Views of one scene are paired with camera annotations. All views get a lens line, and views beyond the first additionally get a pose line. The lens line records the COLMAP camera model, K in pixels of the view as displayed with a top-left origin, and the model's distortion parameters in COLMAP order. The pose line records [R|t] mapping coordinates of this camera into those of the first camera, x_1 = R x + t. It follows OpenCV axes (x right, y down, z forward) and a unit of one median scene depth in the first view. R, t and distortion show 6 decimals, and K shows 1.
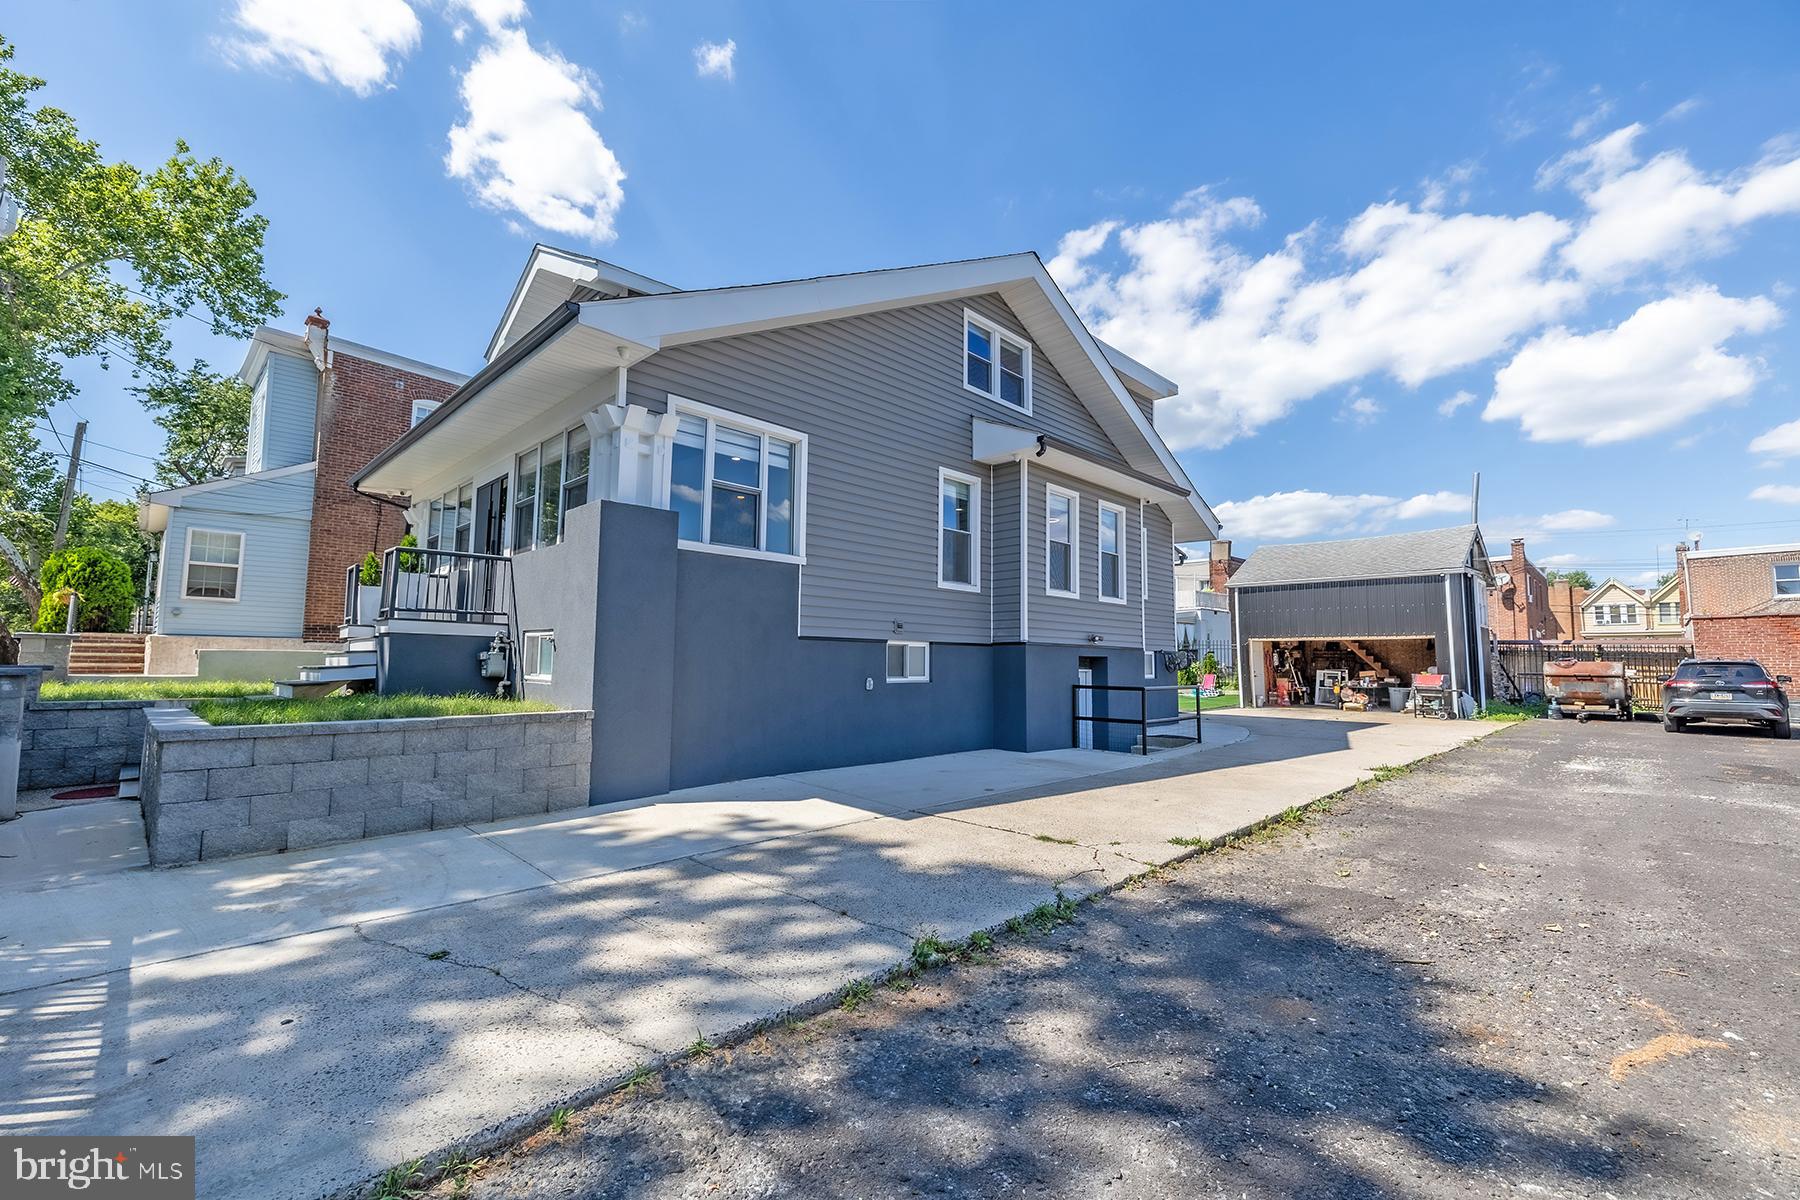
lens RADIAL K [[752.2, 0, 904.6], [0, 752.2, 602.4], [0, 0, 1]] dist [-0.000946, -0.000559]
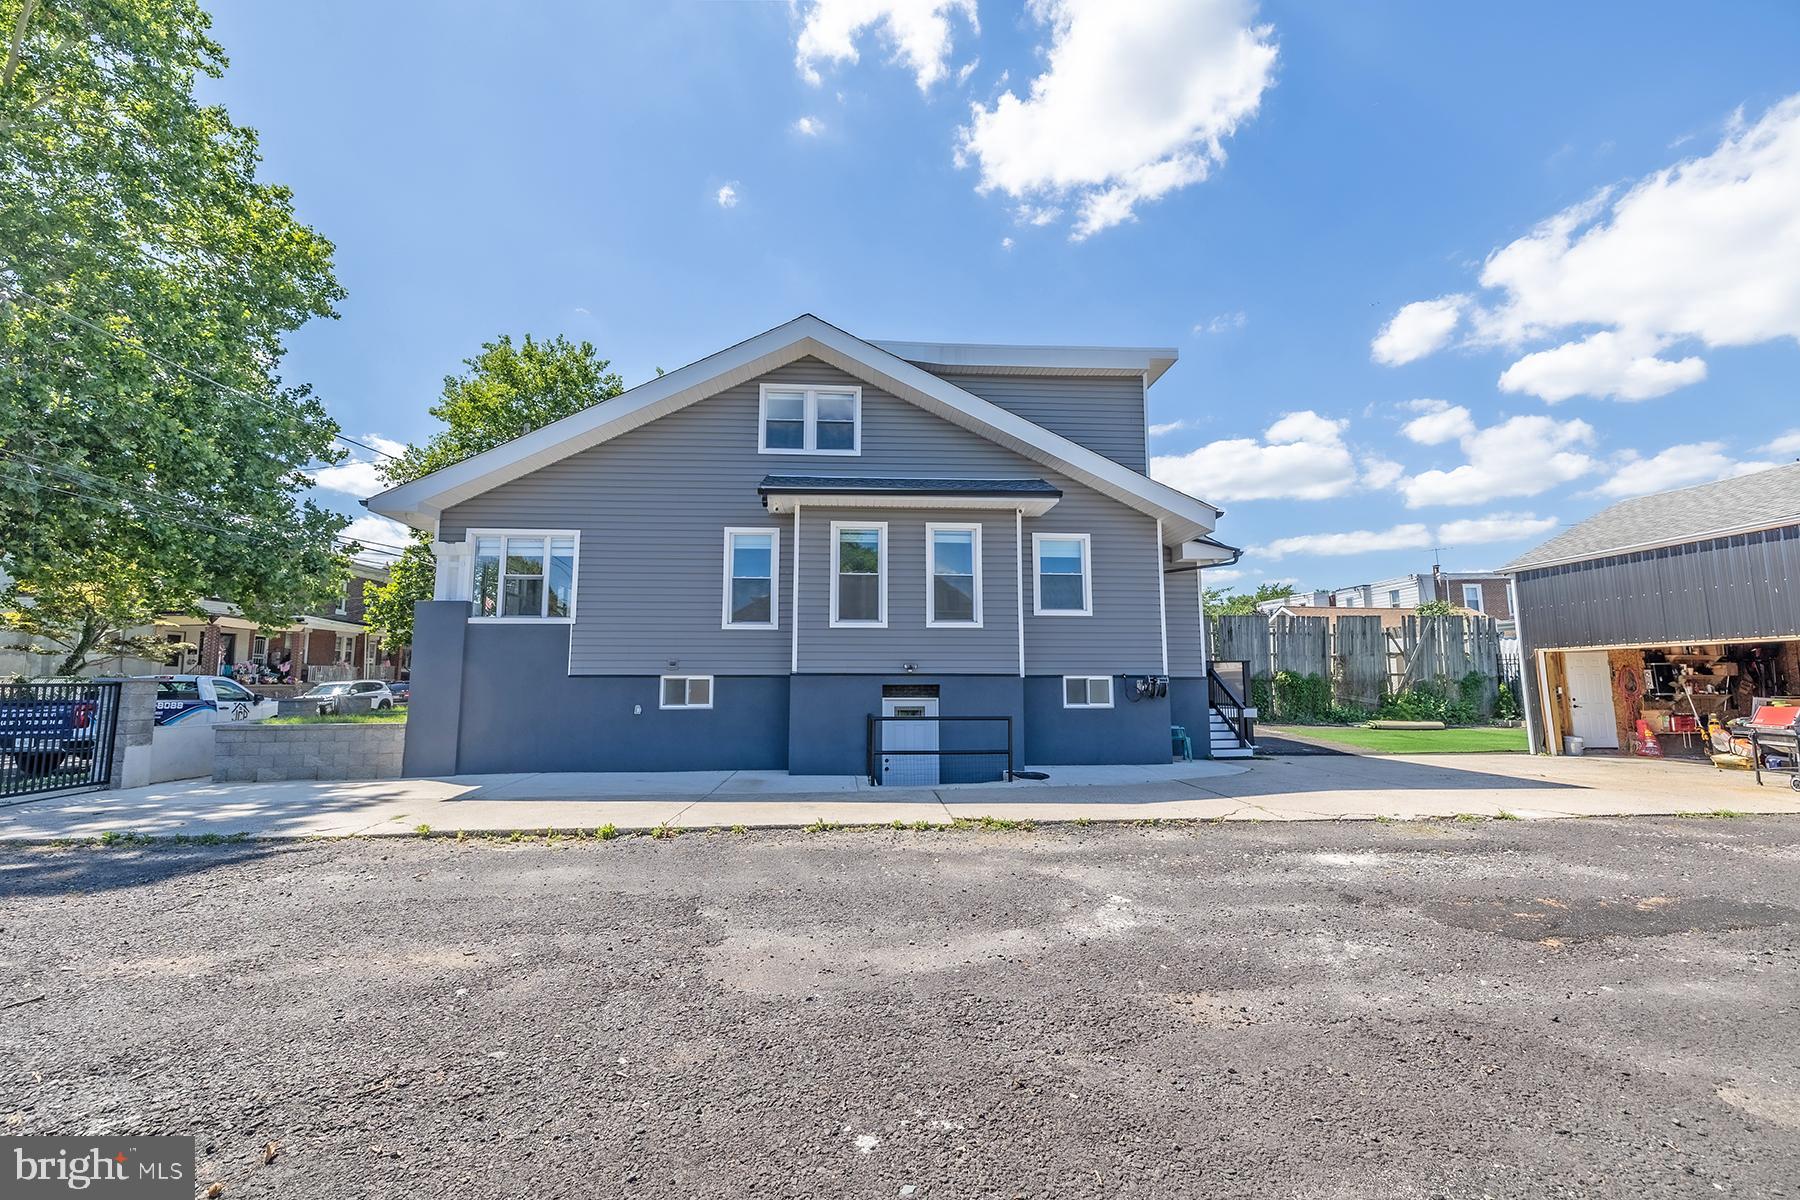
lens RADIAL K [[806.8, 0, 894.0], [0, 806.8, 598.2], [0, 0, 1]] dist [0.001360, -0.000212]
pose [[0.747316, -0.091272, -0.658170, 0.945313], [0.062836, 0.995790, -0.066745, 0.029141], [0.661491, 0.008523, 0.749905, 0.193067]]
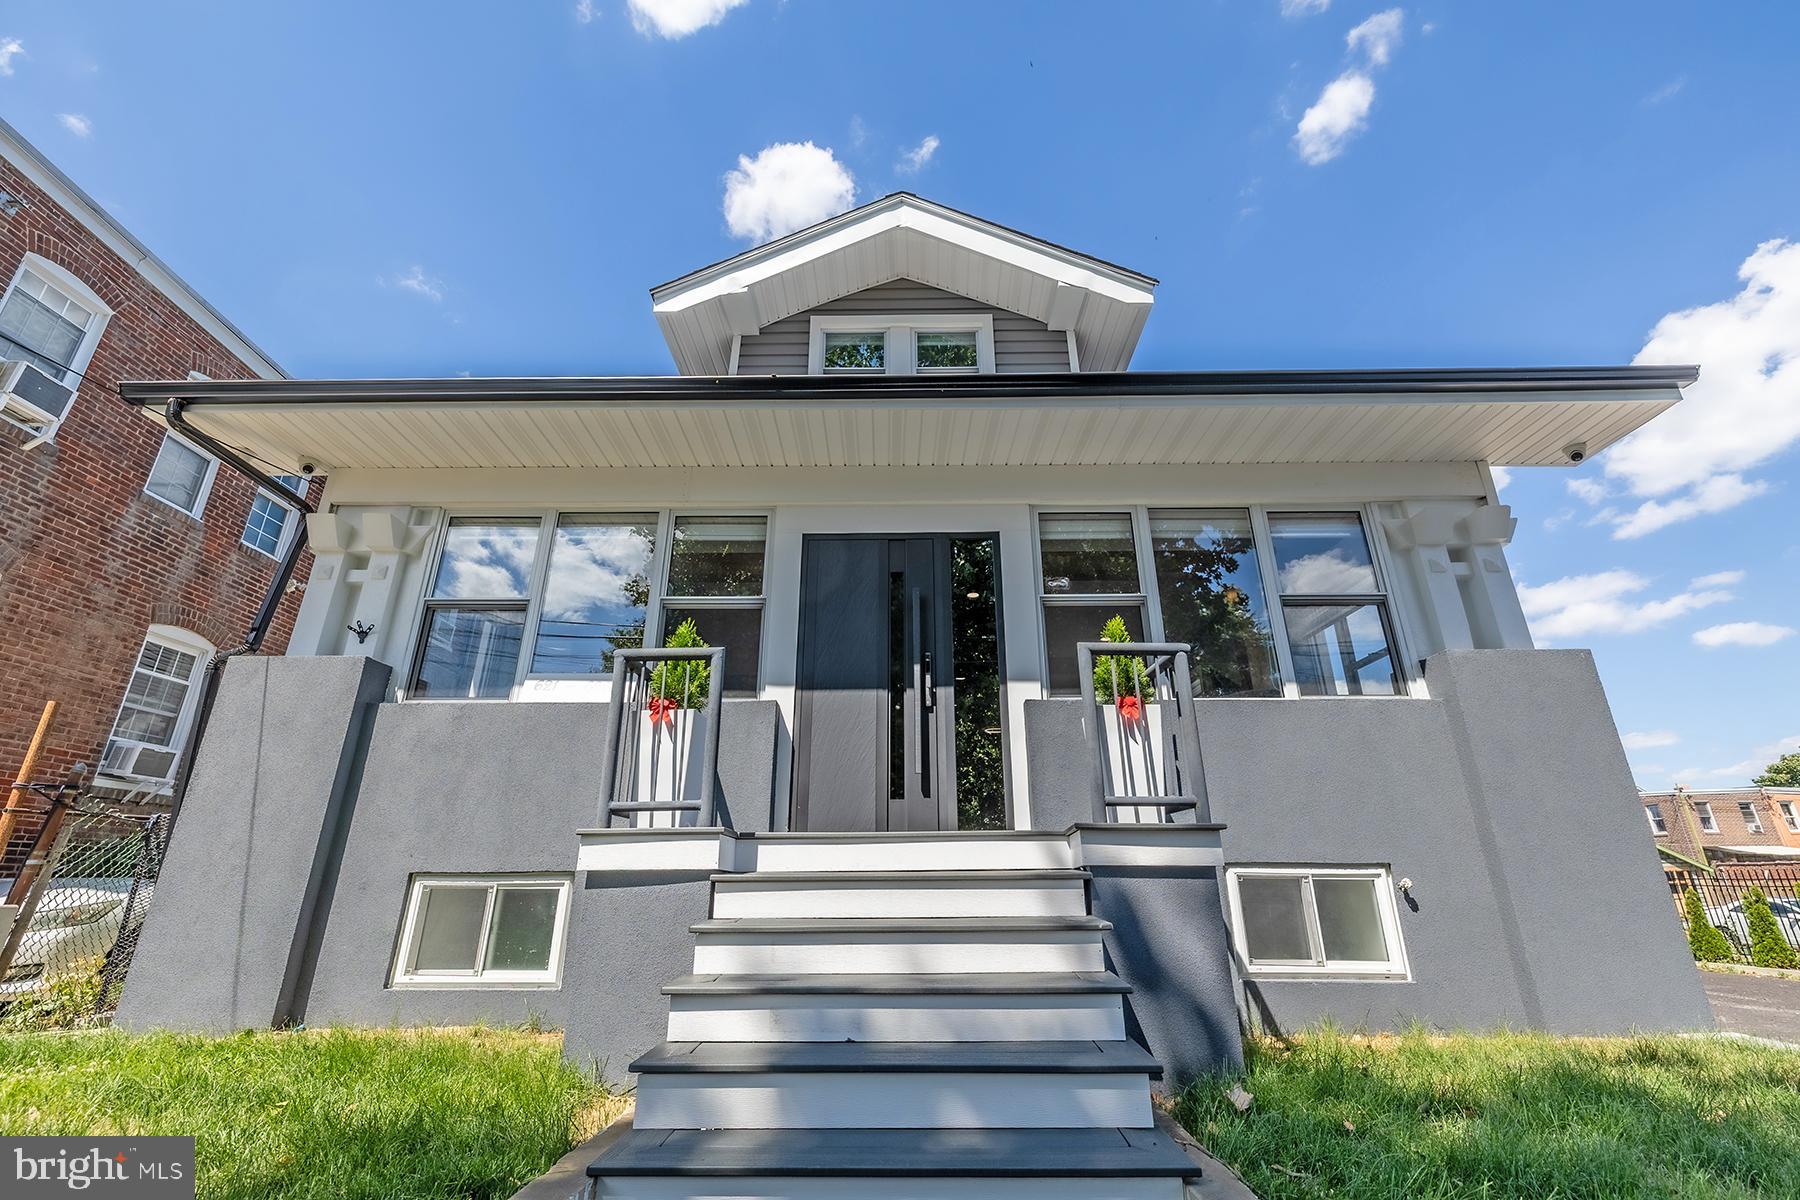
lens RADIAL K [[752.2, 0, 906.4], [0, 752.2, 599.6], [0, 0, 1]] dist [-0.000946, -0.000559]
pose [[0.717345, 0.234802, 0.655961, -0.710271], [-0.044680, 0.955066, -0.293005, 0.020400], [-0.695284, 0.180877, 0.695603, 0.545082]]
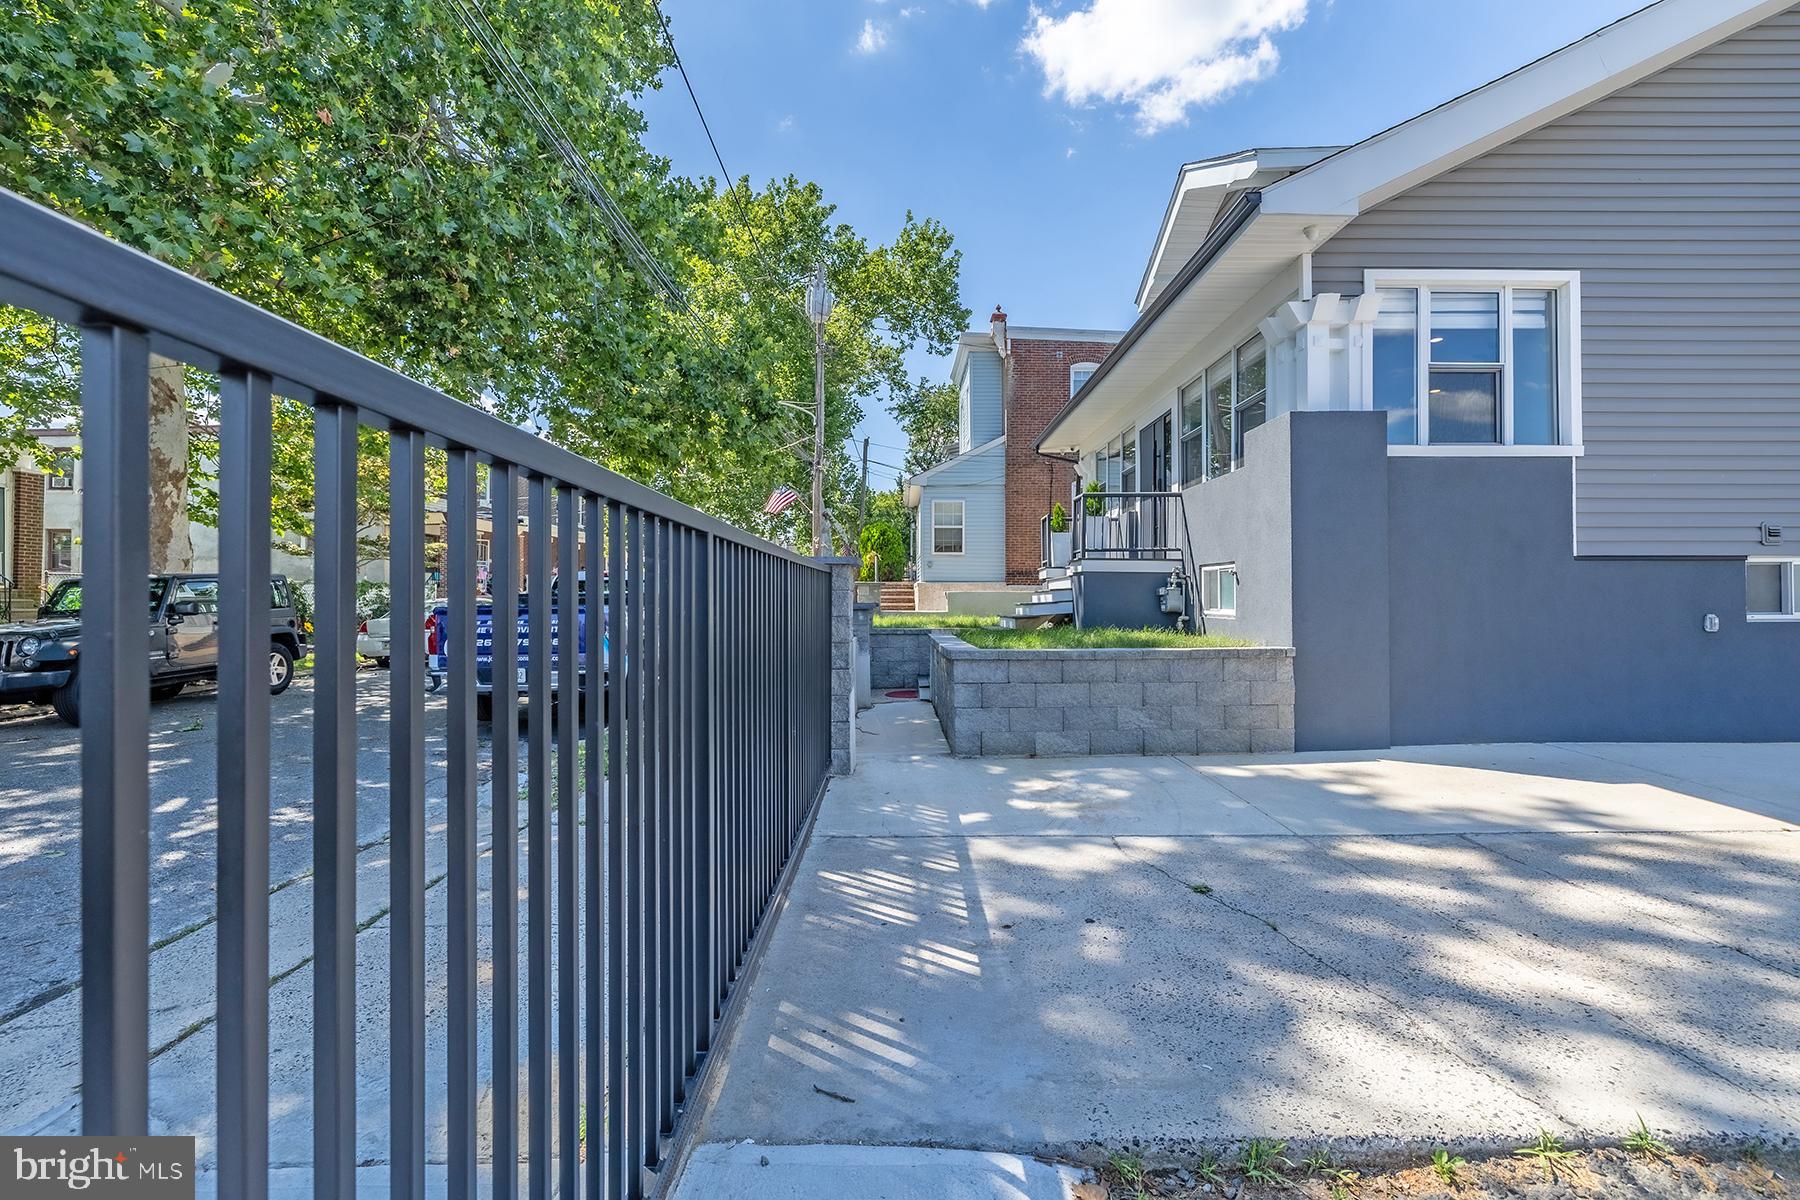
lens RADIAL K [[752.2, 0, 893.8], [0, 752.2, 589.3], [0, 0, 1]] dist [-0.000946, -0.000559]
pose [[0.693867, -0.020503, -0.719811, -0.054388], [0.066081, 0.997190, 0.035296, 0.005867], [0.717065, -0.072056, 0.693272, 0.020787]]
